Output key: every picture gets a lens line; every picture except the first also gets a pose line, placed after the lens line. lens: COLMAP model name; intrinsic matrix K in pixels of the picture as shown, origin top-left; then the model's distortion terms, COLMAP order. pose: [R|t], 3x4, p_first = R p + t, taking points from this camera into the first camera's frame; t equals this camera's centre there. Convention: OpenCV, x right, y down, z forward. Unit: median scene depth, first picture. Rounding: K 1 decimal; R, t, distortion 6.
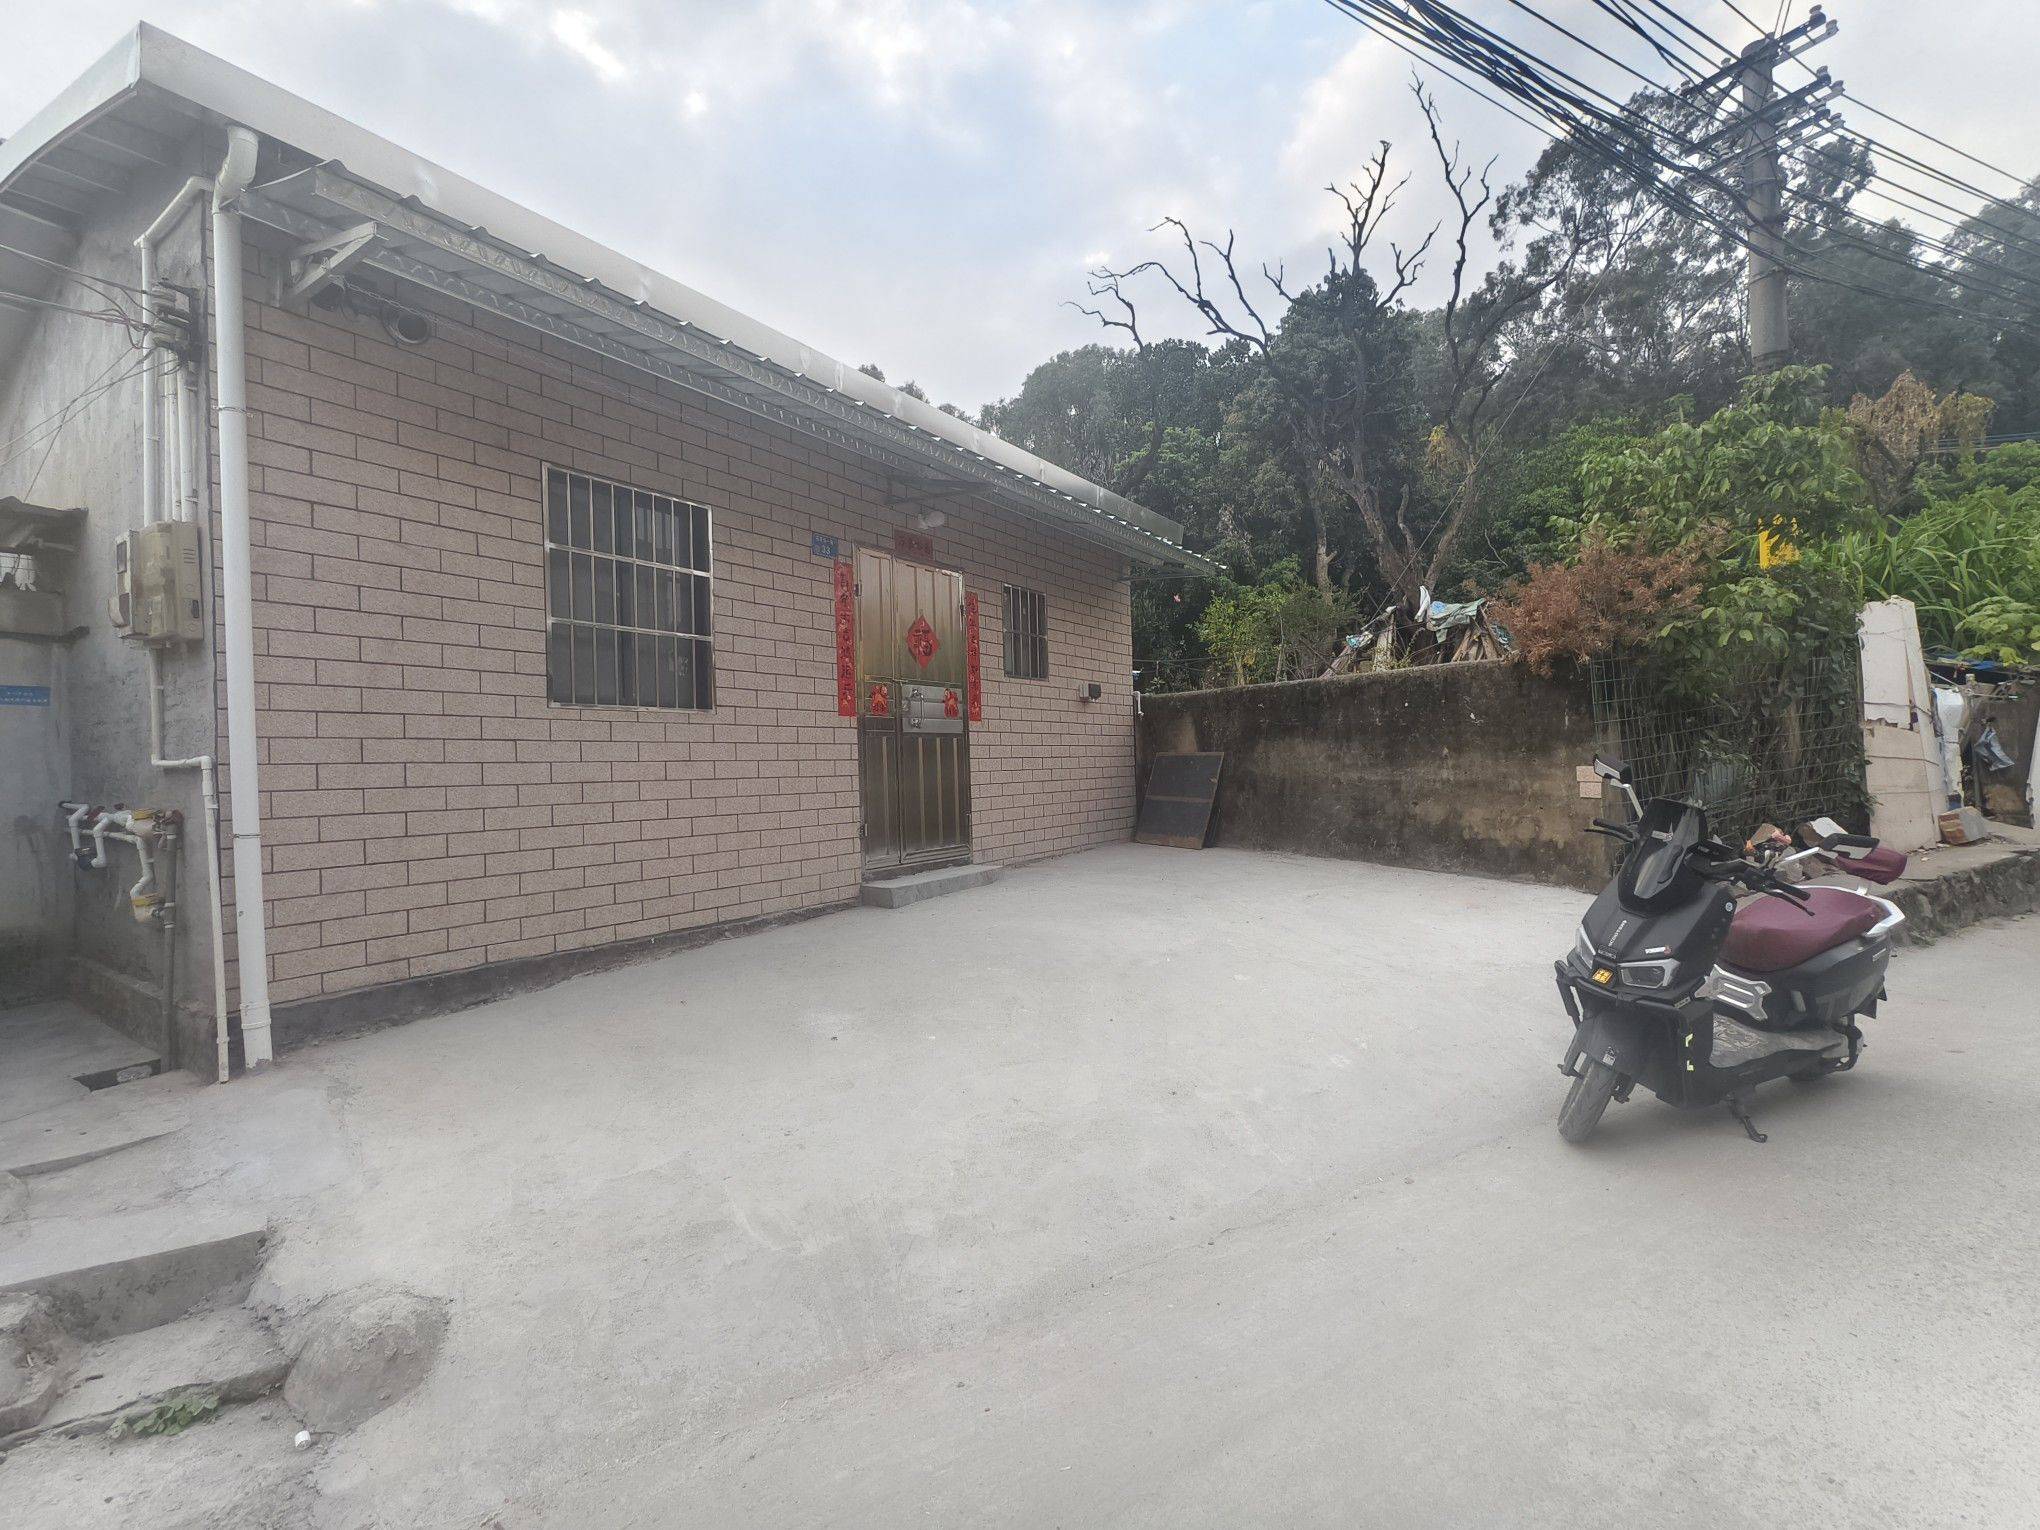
lens RADIAL K [[930.9, 0, 1023.6], [0, 930.9, 774.0], [0, 0, 1]] dist [-0.003577, -0.000165]
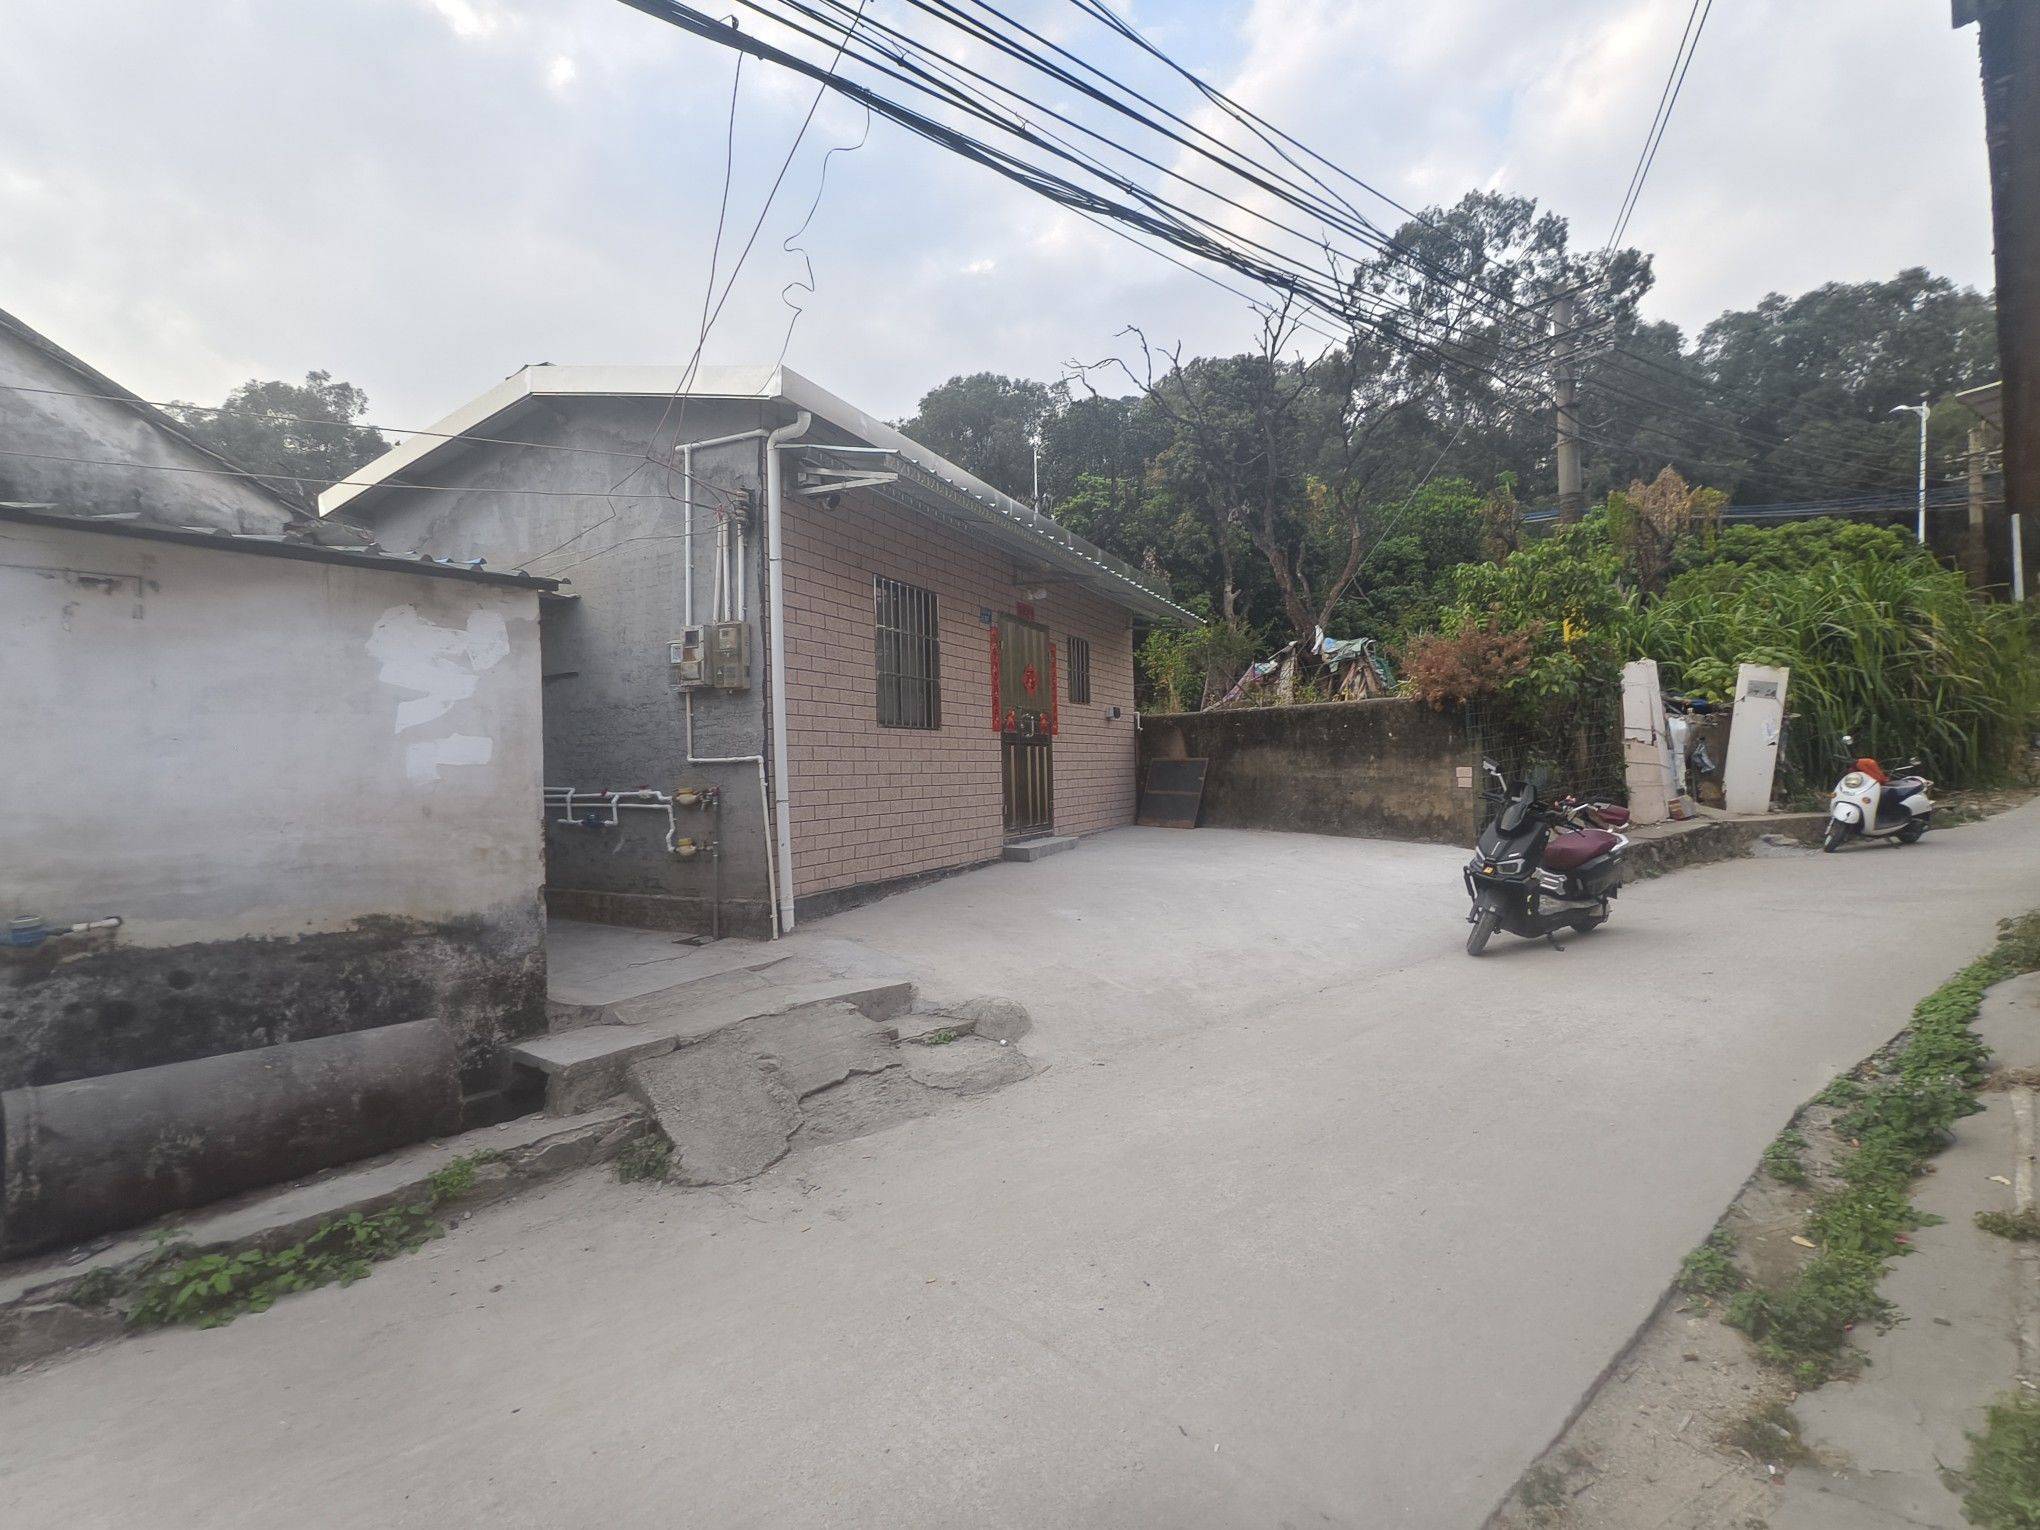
lens RADIAL K [[930.9, 0, 1022.6], [0, 930.9, 782.4], [0, 0, 1]] dist [-0.003577, -0.000165]
pose [[0.989999, 0.000695, 0.141074, -0.326669], [-0.000888, 0.999999, 0.001307, 0.014392], [-0.141073, -0.001420, 0.989998, -0.419132]]
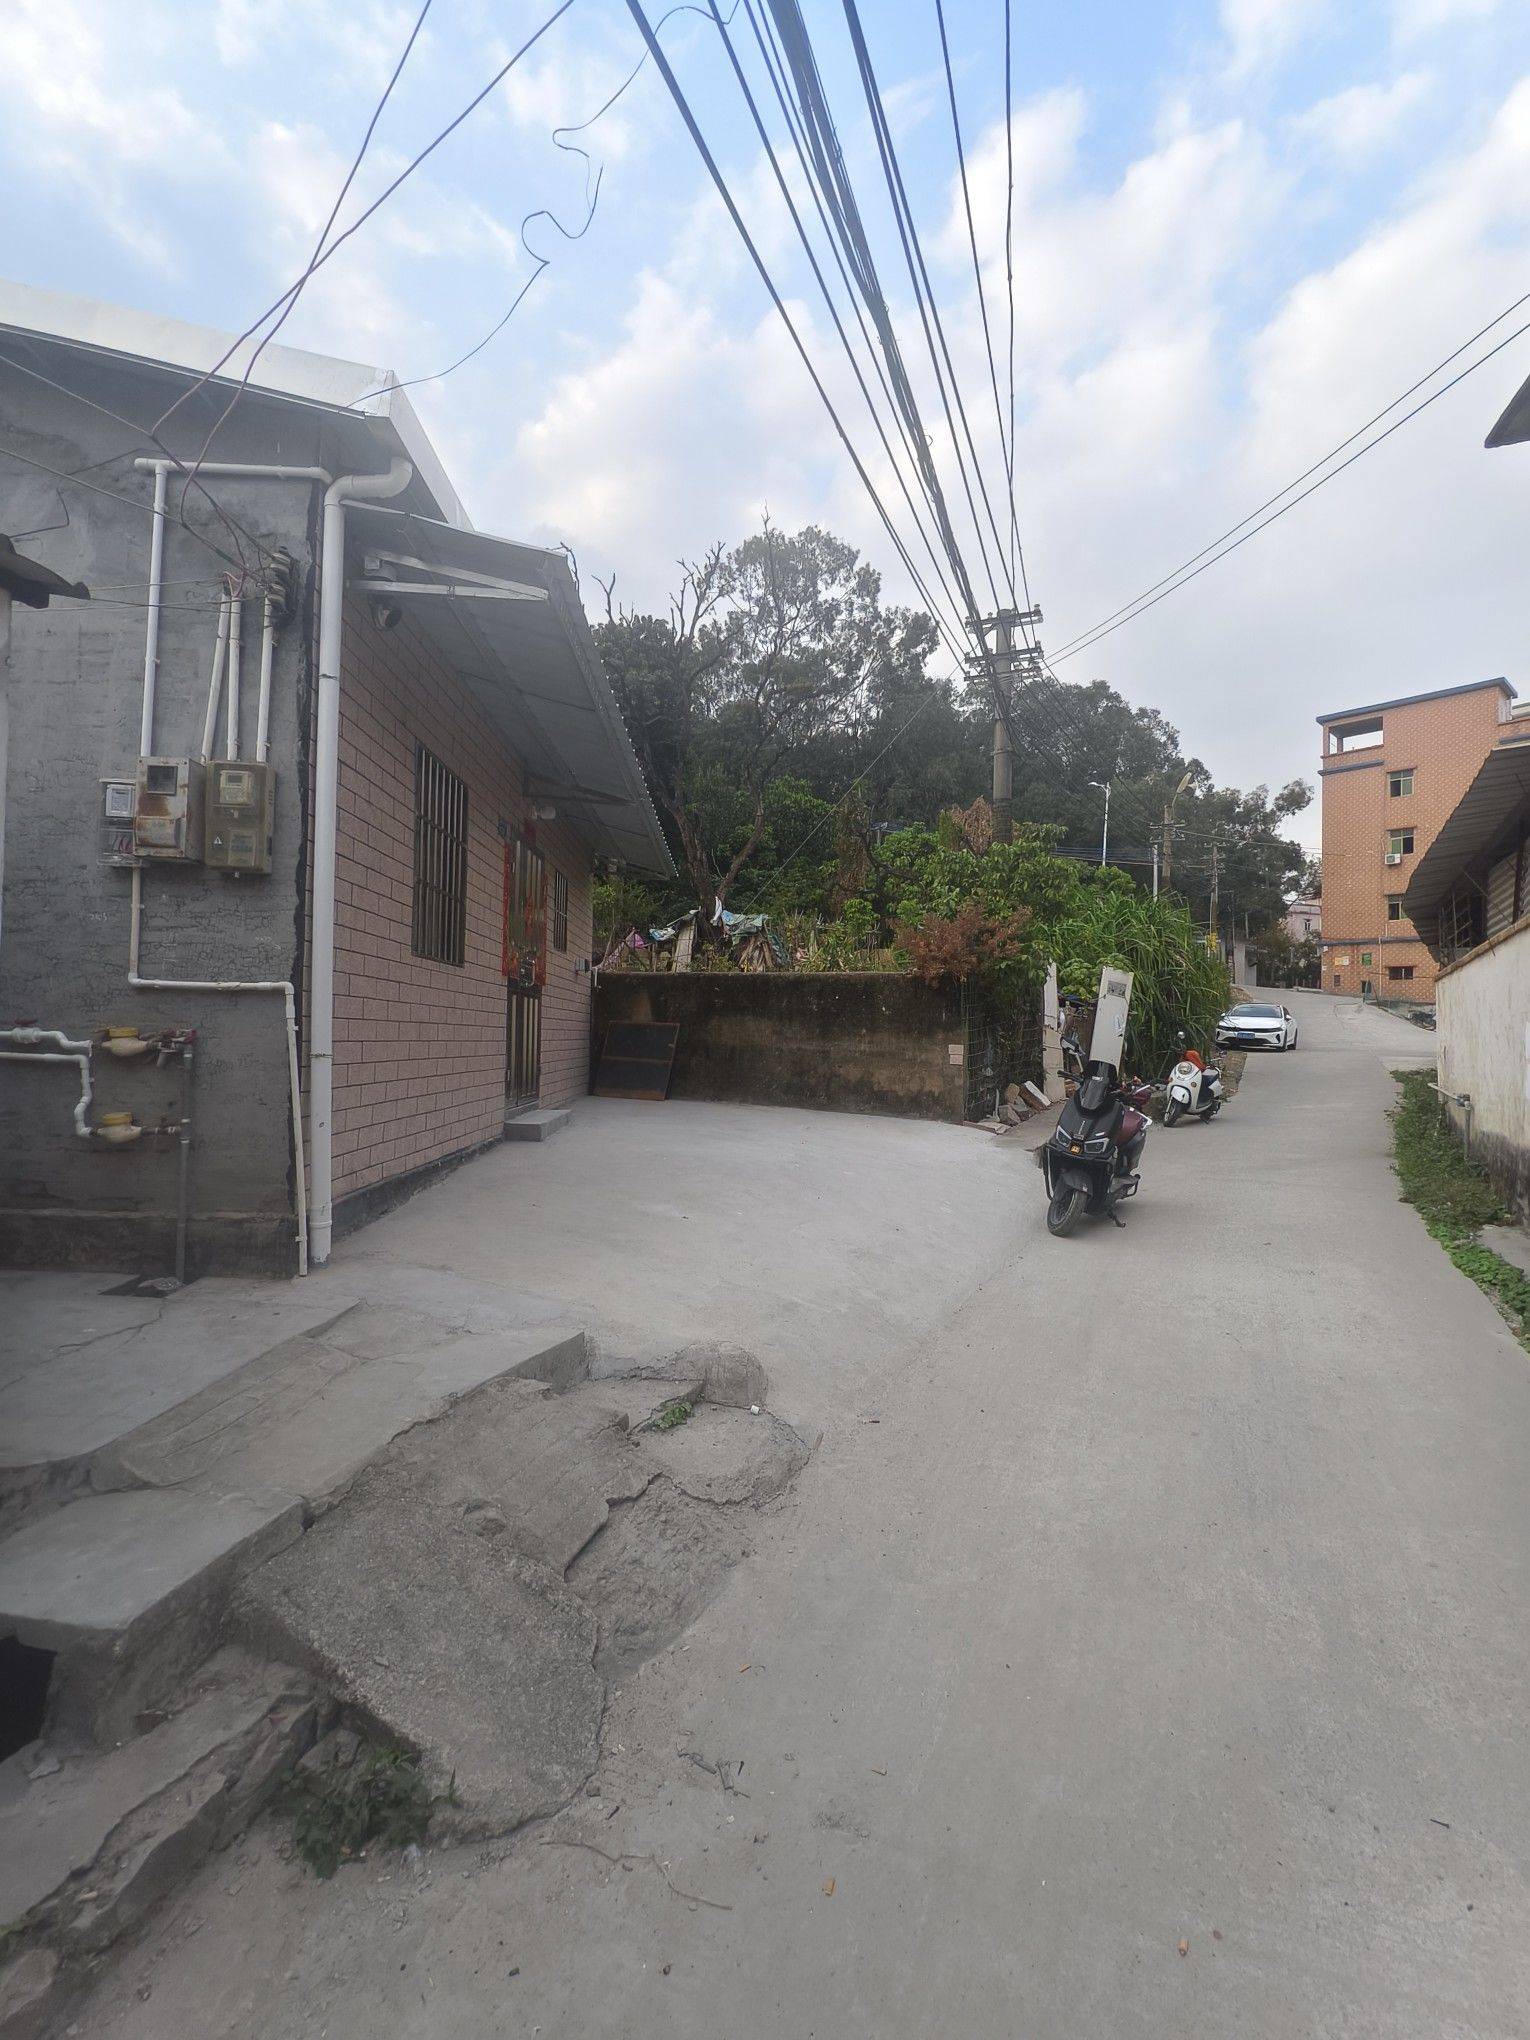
lens RADIAL K [[930.9, 0, 771.3], [0, 930.9, 1034.4], [0, 0, 1]] dist [-0.003577, -0.000165]
pose [[0.813451, 0.045960, 0.579814, -0.538922], [-0.037598, 0.998943, -0.026436, 0.025765], [-0.580417, -0.000296, 0.814320, -0.119057]]
